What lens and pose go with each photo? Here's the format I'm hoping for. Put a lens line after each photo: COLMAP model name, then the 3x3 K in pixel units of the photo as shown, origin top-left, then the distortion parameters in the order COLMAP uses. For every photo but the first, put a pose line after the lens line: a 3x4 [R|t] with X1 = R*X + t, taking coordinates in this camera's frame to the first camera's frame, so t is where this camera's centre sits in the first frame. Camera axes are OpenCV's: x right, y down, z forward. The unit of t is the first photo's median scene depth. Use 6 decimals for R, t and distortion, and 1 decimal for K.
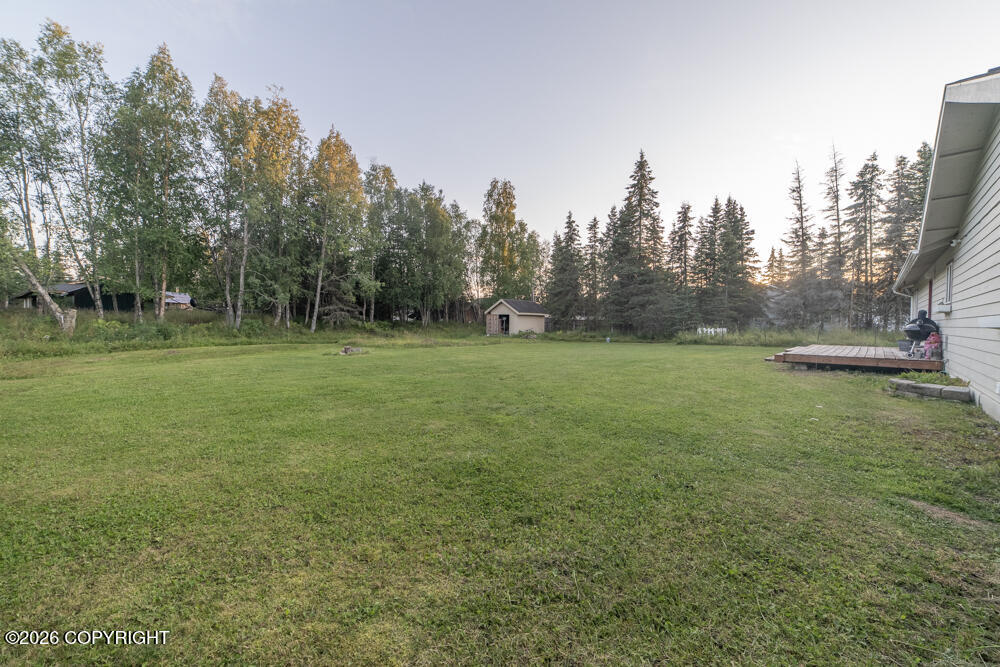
lens RADIAL K [[390.6, 0, 508.5], [0, 390.6, 332.6], [0, 0, 1]] dist [-0.023887, 0.012420]
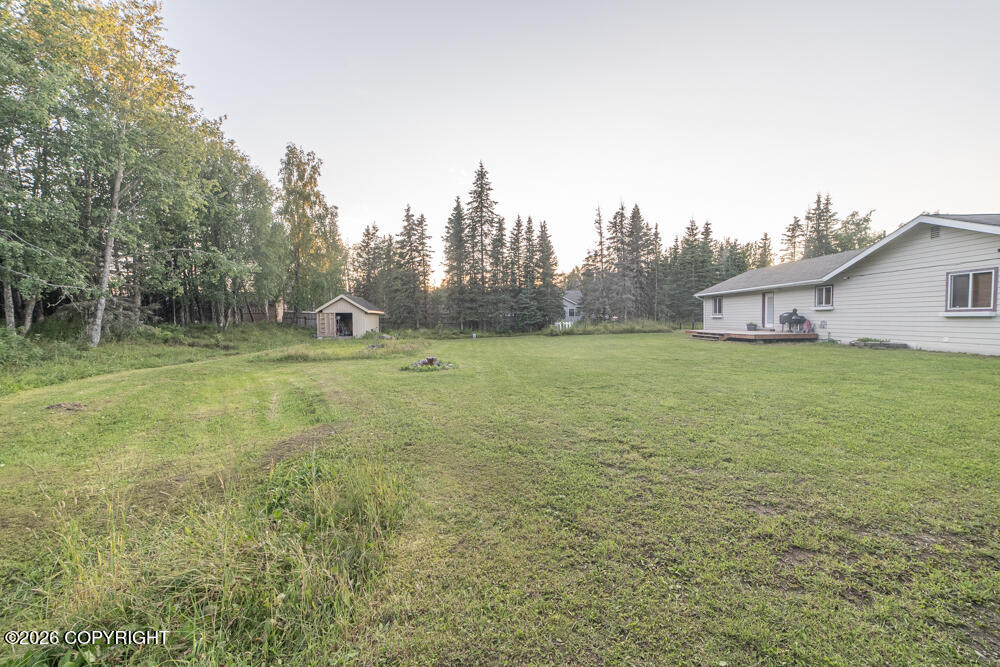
lens RADIAL K [[393.8, 0, 500.0], [0, 393.8, 333.5], [0, 0, 1]] dist [-0.020355, 0.006957]
pose [[0.715948, -0.045112, 0.696694, -0.406529], [0.041626, 0.998893, 0.021902, -0.007698], [-0.696911, 0.013320, 0.717034, 0.178970]]
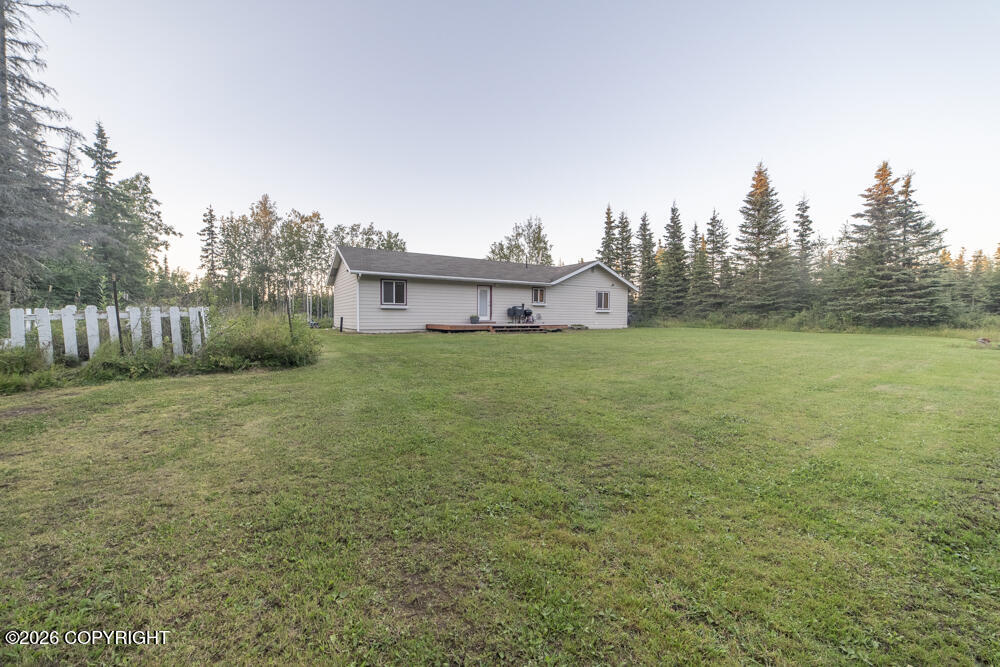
lens RADIAL K [[390.6, 0, 508.5], [0, 390.6, 332.6], [0, 0, 1]] dist [-0.023887, 0.012420]
pose [[-0.974888, -0.021124, 0.221692, 0.172632], [-0.006252, 0.997695, 0.067574, -0.008604], [-0.222609, 0.064491, -0.972772, 0.961482]]
